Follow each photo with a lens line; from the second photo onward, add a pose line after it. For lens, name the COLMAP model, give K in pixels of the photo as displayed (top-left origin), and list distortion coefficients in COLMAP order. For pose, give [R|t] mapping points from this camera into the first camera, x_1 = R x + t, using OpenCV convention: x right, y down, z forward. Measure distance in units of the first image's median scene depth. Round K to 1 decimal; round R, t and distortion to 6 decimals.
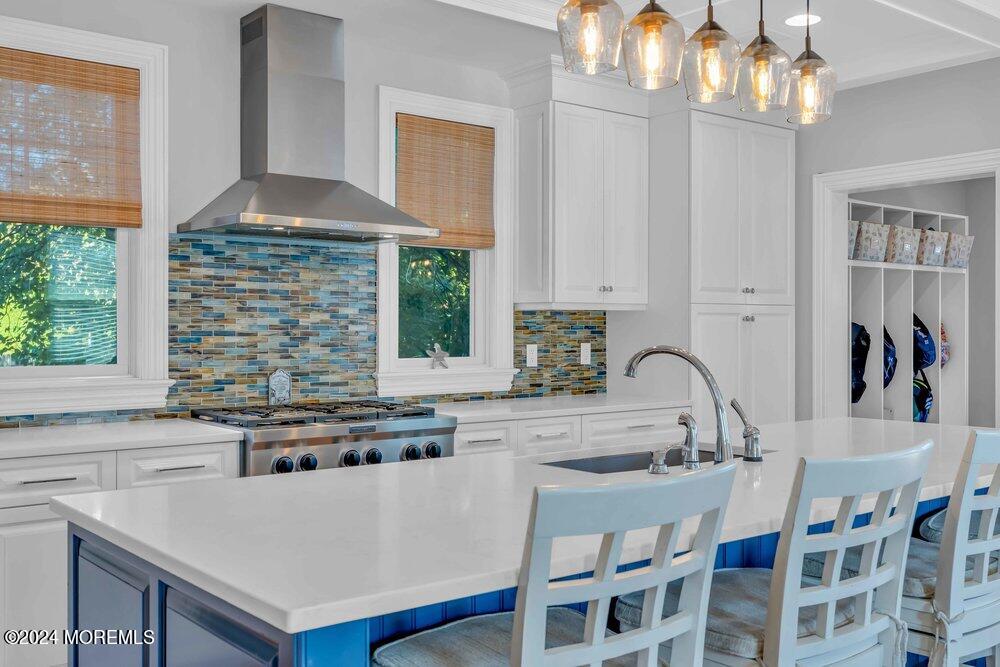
lens RADIAL K [[979.5, 0, 500.0], [0, 979.5, 333.5], [0, 0, 1]] dist [0.012035, 0.027568]
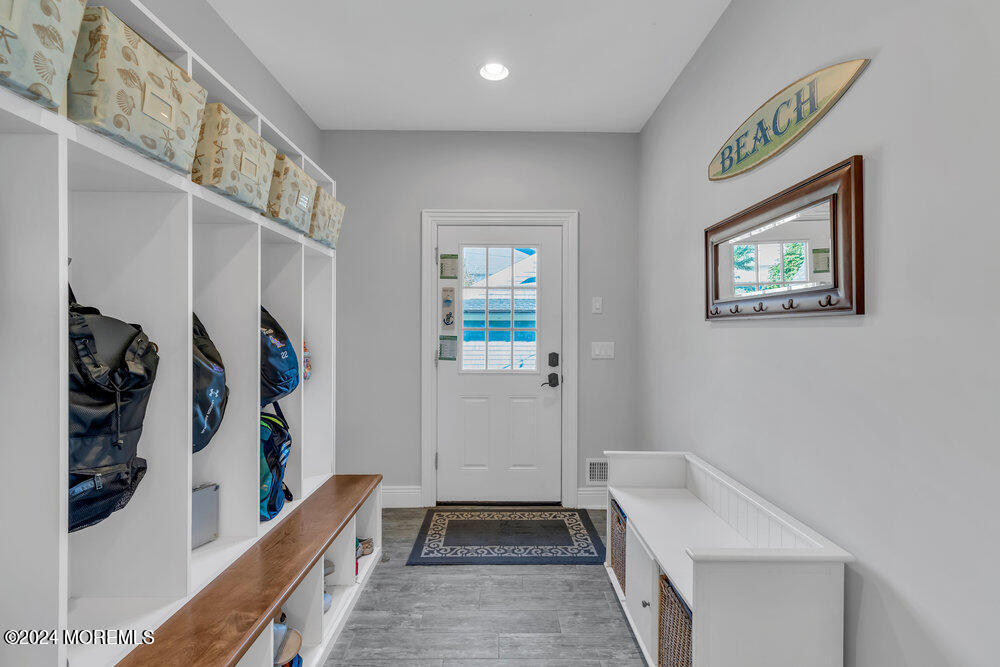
lens RADIAL K [[451.0, 0, 500.4], [0, 451.0, 329.5], [0, 0, 1]] dist [-0.001856, 0.003912]
pose [[0.625590, 0.006567, 0.780124, 0.307642], [0.001732, 0.999950, -0.009806, -0.003604], [-0.780150, 0.007486, 0.625548, 0.737525]]
